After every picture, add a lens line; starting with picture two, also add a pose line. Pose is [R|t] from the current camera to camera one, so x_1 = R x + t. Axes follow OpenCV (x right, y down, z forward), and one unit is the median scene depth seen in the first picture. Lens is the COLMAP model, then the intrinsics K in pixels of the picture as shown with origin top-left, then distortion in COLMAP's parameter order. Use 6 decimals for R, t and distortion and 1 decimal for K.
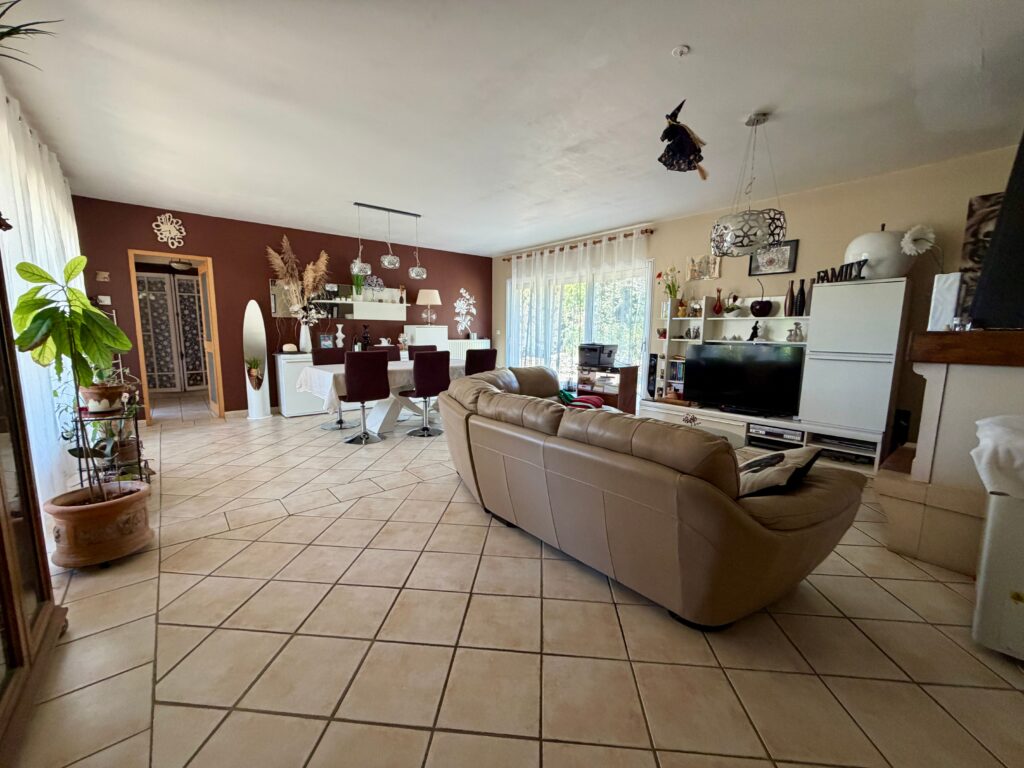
lens RADIAL K [[405.1, 0, 510.6], [0, 405.1, 385.0], [0, 0, 1]] dist [-0.000568, 0.000072]
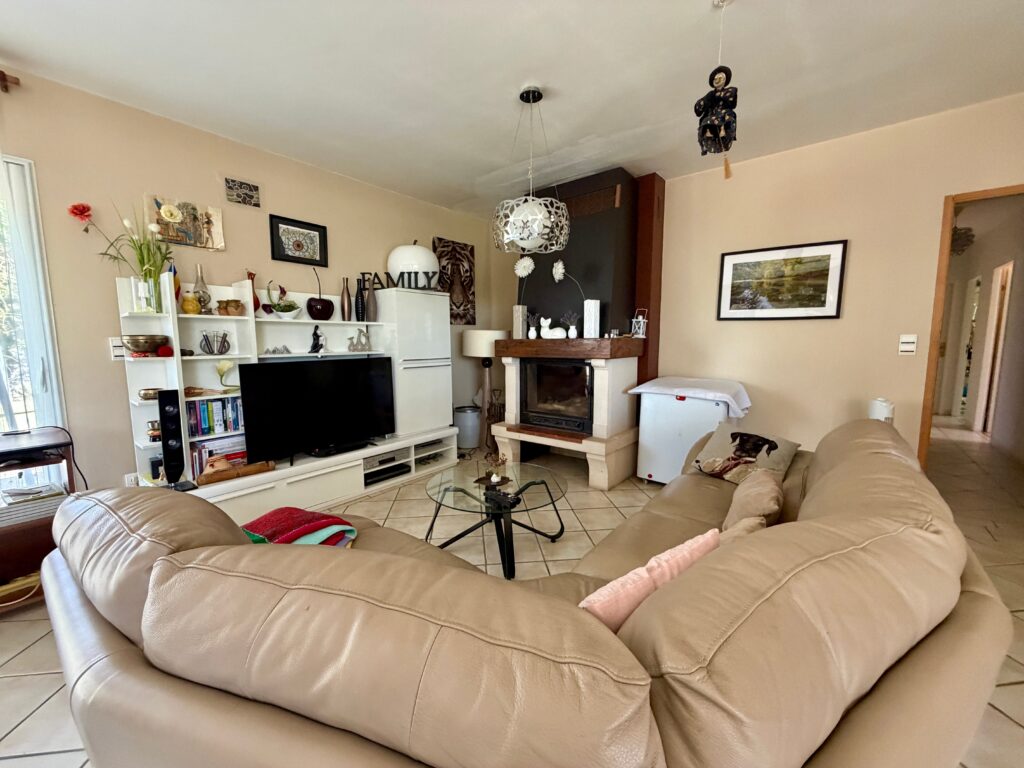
lens RADIAL K [[405.1, 0, 513.2], [0, 405.1, 388.3], [0, 0, 1]] dist [-0.000568, 0.000072]
pose [[-0.191804, -0.132239, 0.972483, -0.199783], [0.127814, 0.979076, 0.158345, -0.122768], [-0.973075, 0.154668, -0.170889, 0.829756]]
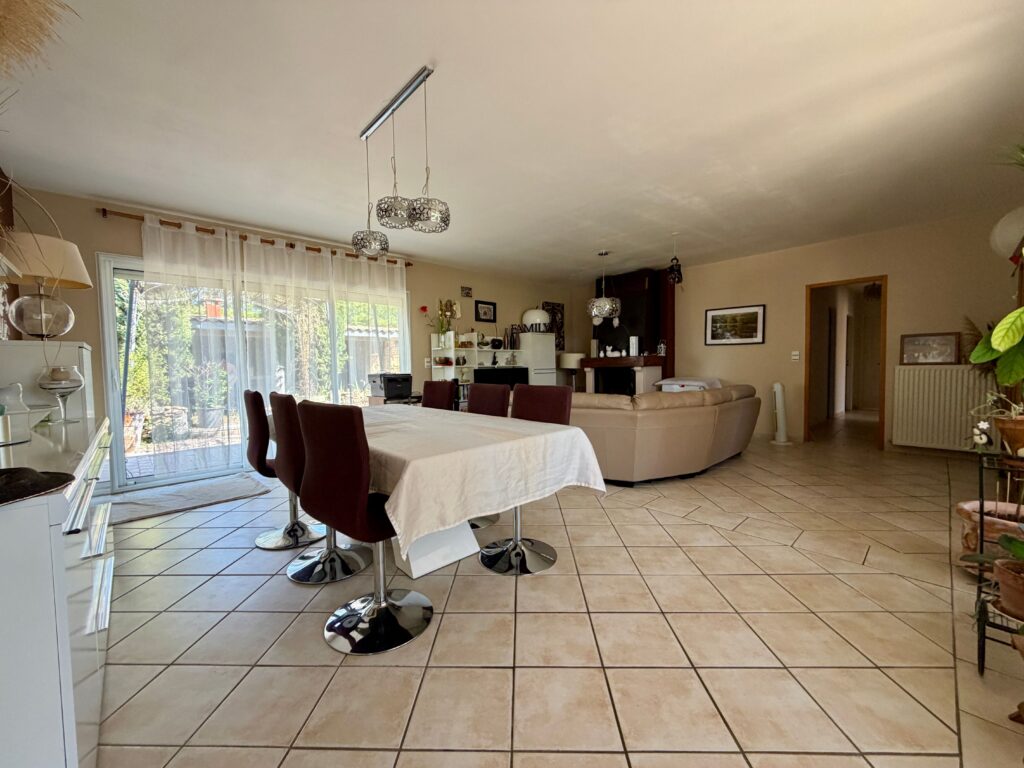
lens RADIAL K [[405.1, 0, 509.8], [0, 405.1, 383.9], [0, 0, 1]] dist [-0.000568, 0.000072]
pose [[-0.050694, -0.059405, 0.996946, -0.942494], [0.144659, 0.987266, 0.066183, -0.138695], [-0.988182, 0.147572, -0.041455, 1.069035]]
